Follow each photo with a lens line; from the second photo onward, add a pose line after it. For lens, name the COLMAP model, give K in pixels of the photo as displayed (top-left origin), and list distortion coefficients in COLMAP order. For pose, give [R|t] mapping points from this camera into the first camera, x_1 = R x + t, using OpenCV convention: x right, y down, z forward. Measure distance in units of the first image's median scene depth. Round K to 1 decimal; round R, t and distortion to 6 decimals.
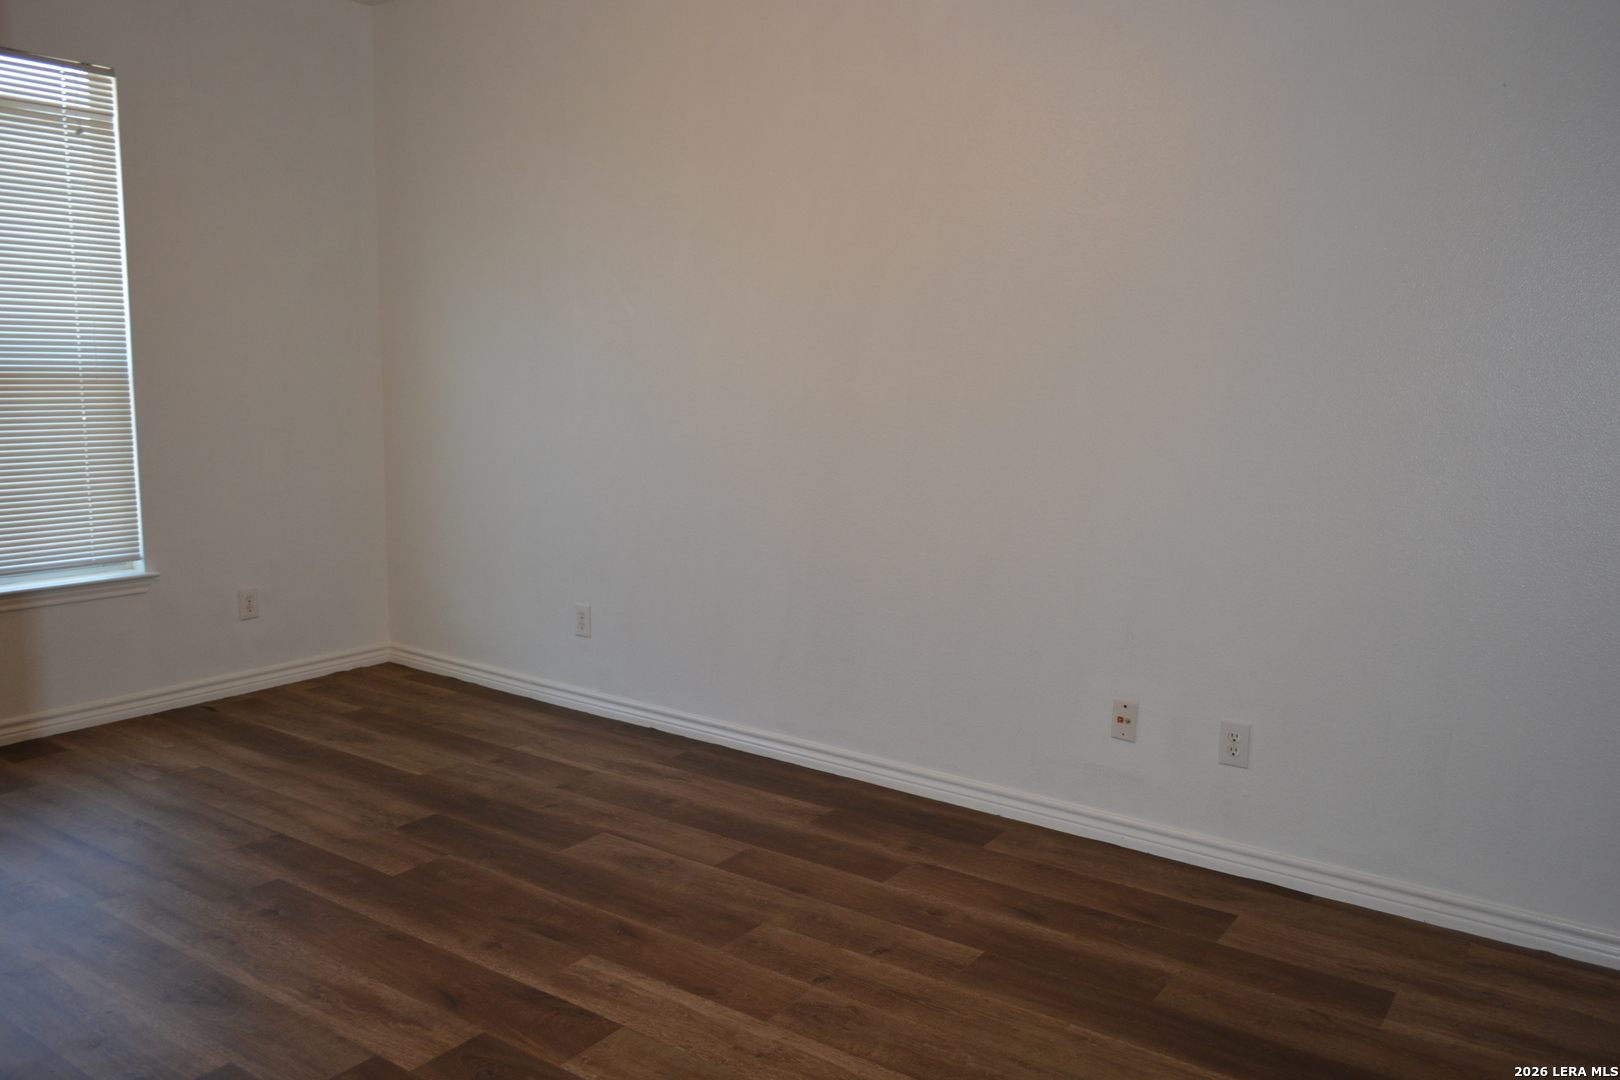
lens RADIAL K [[1255.2, 0, 811.6], [0, 1255.2, 540.5], [0, 0, 1]] dist [-0.014914, 0.002928]
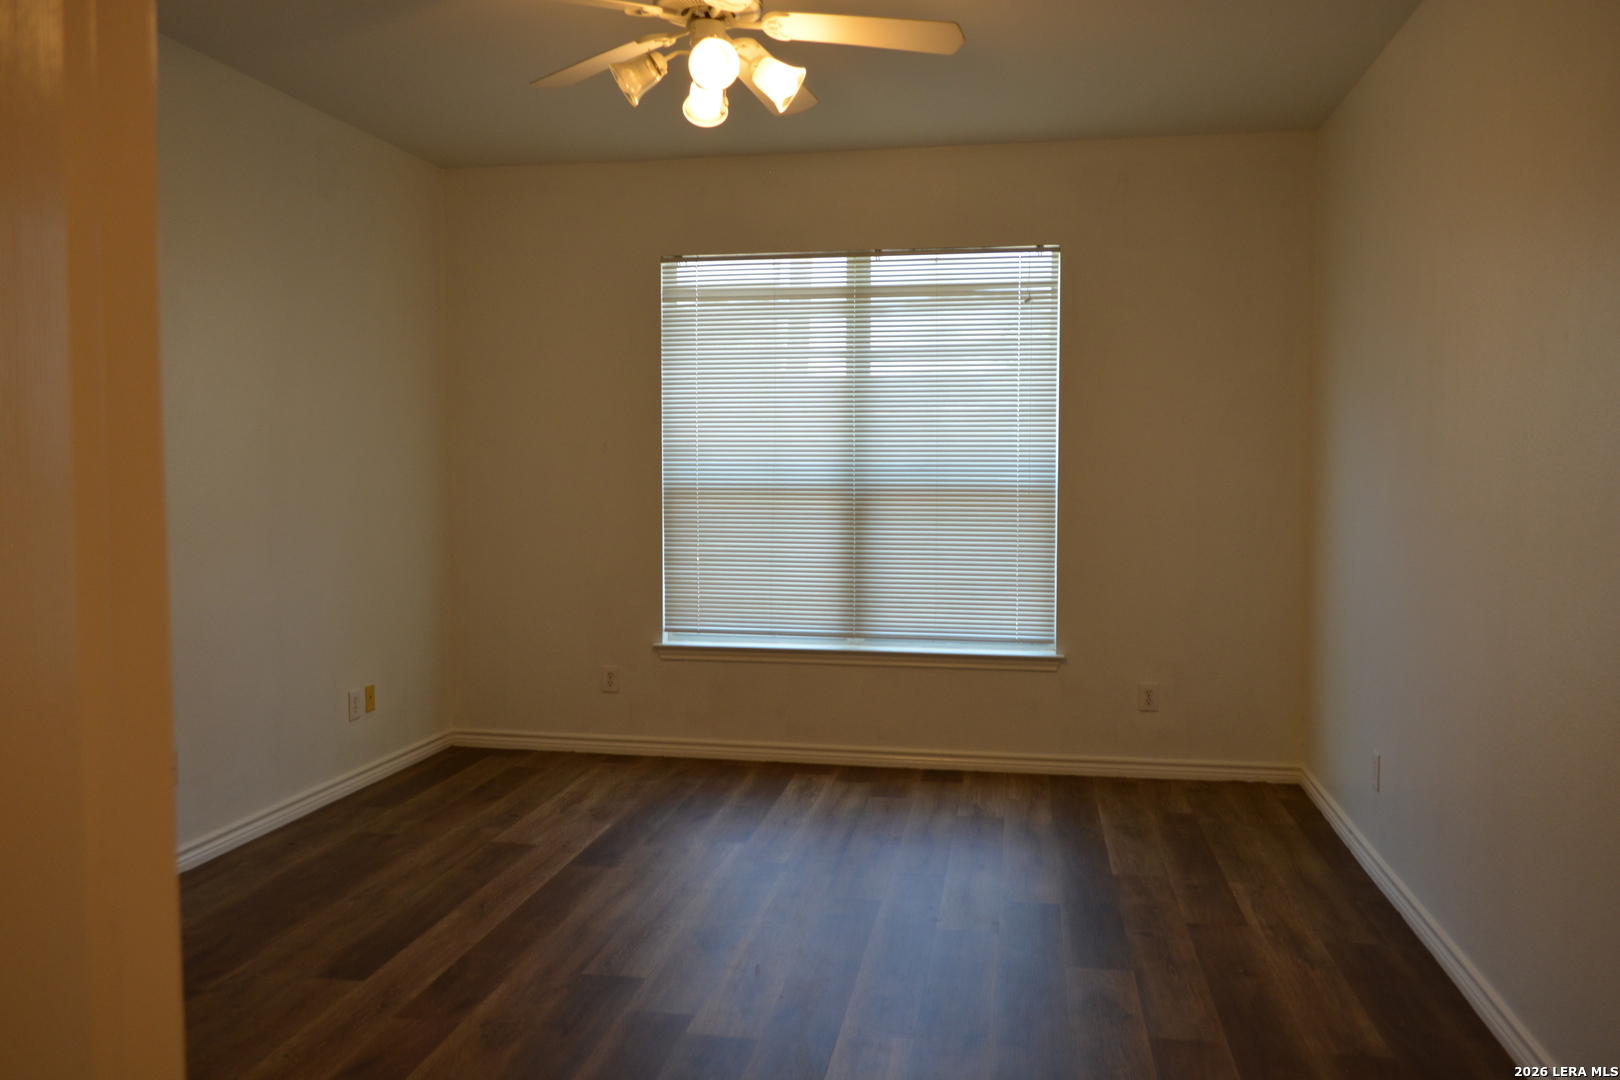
lens RADIAL K [[1255.2, 0, 812.3], [0, 1255.2, 540.5], [0, 0, 1]] dist [-0.014914, 0.002928]
pose [[0.430722, 0.038741, -0.901653, 0.447605], [-0.122957, 0.992281, -0.016103, -0.035331], [0.894069, 0.117801, 0.432161, 0.262959]]
